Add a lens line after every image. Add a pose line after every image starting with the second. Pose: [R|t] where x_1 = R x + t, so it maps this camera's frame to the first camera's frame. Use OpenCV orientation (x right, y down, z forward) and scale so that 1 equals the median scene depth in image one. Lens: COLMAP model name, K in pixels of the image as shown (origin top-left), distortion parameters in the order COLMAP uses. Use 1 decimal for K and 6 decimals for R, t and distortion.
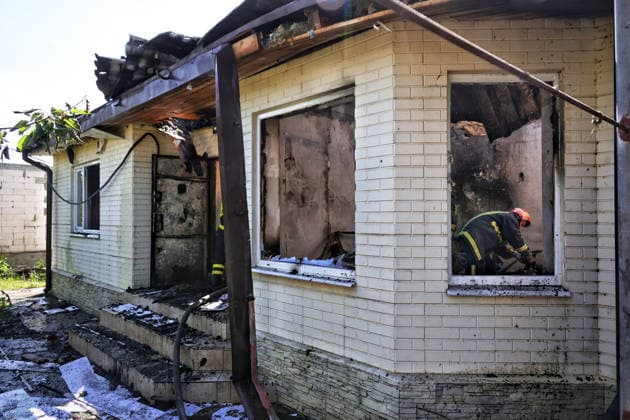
lens RADIAL K [[463.8, 0, 316.2], [0, 463.8, 205.4], [0, 0, 1]] dist [0.030780, -0.015196]
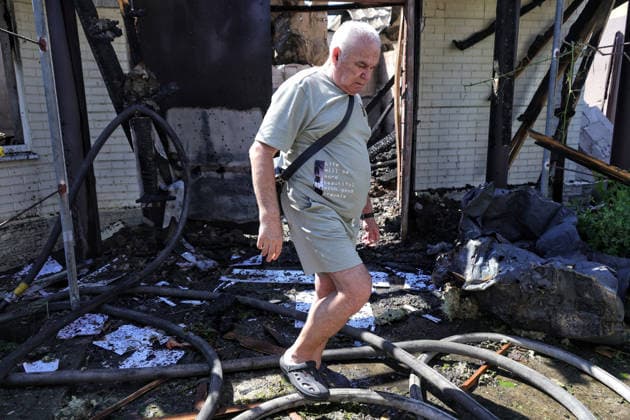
lens RADIAL K [[463.8, 0, 313.0], [0, 463.8, 207.8], [0, 0, 1]] dist [0.030780, -0.015196]
pose [[0.524554, -0.189868, 0.829935, -0.147832], [-0.010542, 0.973292, 0.229327, 0.009312], [-0.851312, -0.129044, 0.508543, -0.295591]]
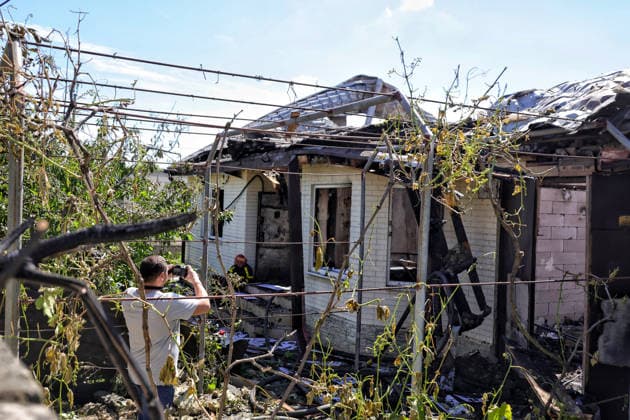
lens RADIAL K [[530.9, 0, 316.8], [0, 530.9, 209.7], [0, 0, 1]] dist [-0.018242, -0.003316]
pose [[0.972051, 0.038899, -0.231526, 0.386475], [-0.036318, 0.999222, 0.015402, -0.144849], [0.231945, -0.006563, 0.972707, -1.050080]]
